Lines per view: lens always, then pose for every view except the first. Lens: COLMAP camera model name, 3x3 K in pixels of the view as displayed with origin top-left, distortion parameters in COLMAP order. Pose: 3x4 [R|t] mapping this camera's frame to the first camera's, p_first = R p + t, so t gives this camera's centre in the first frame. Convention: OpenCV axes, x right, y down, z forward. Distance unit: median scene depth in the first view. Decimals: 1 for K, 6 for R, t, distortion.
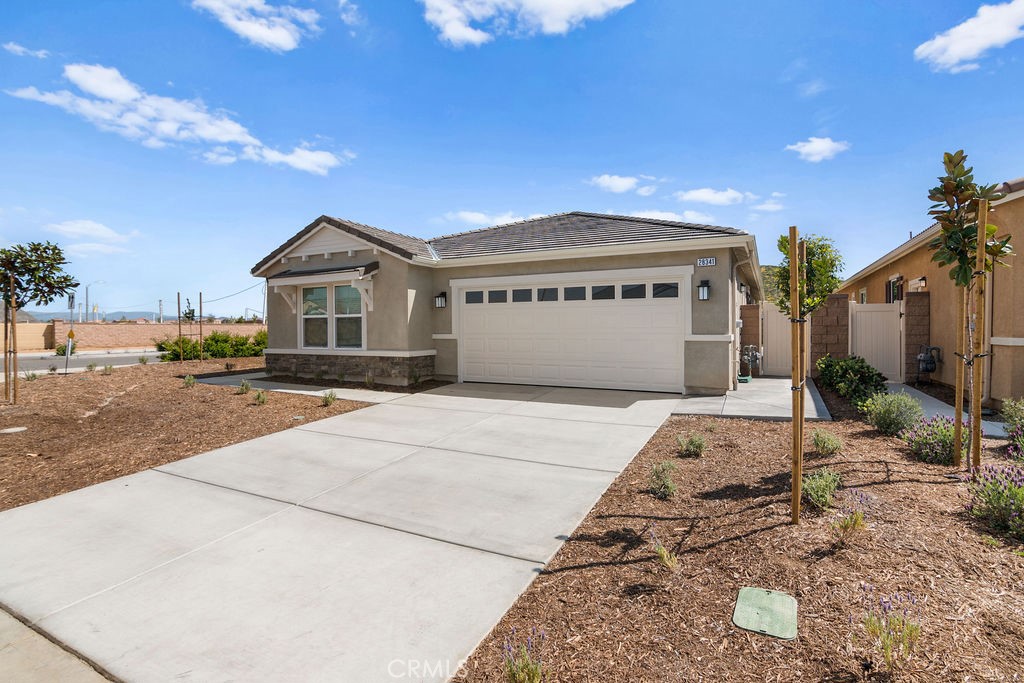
lens RADIAL K [[506.9, 0, 509.0], [0, 506.9, 331.3], [0, 0, 1]] dist [-0.030249, 0.010342]
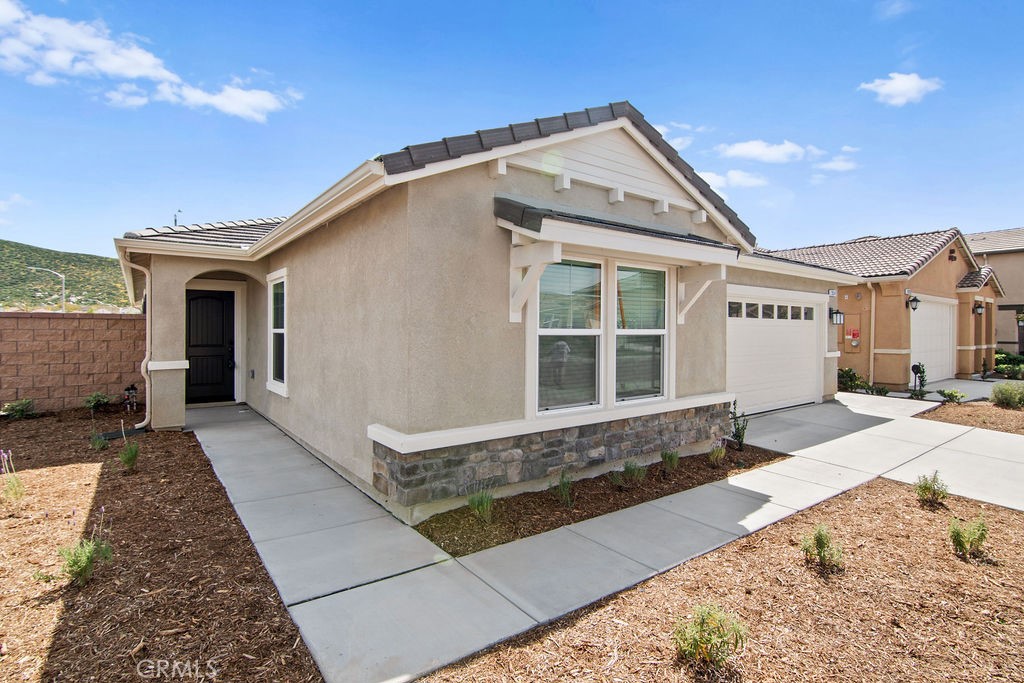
lens RADIAL K [[506.9, 0, 509.0], [0, 506.9, 331.3], [0, 0, 1]] dist [-0.030249, 0.010342]
pose [[0.435105, 0.001611, 0.900378, -0.802694], [-0.002252, 0.999997, -0.000701, -0.030902], [-0.900377, -0.001723, 0.435107, 0.899819]]
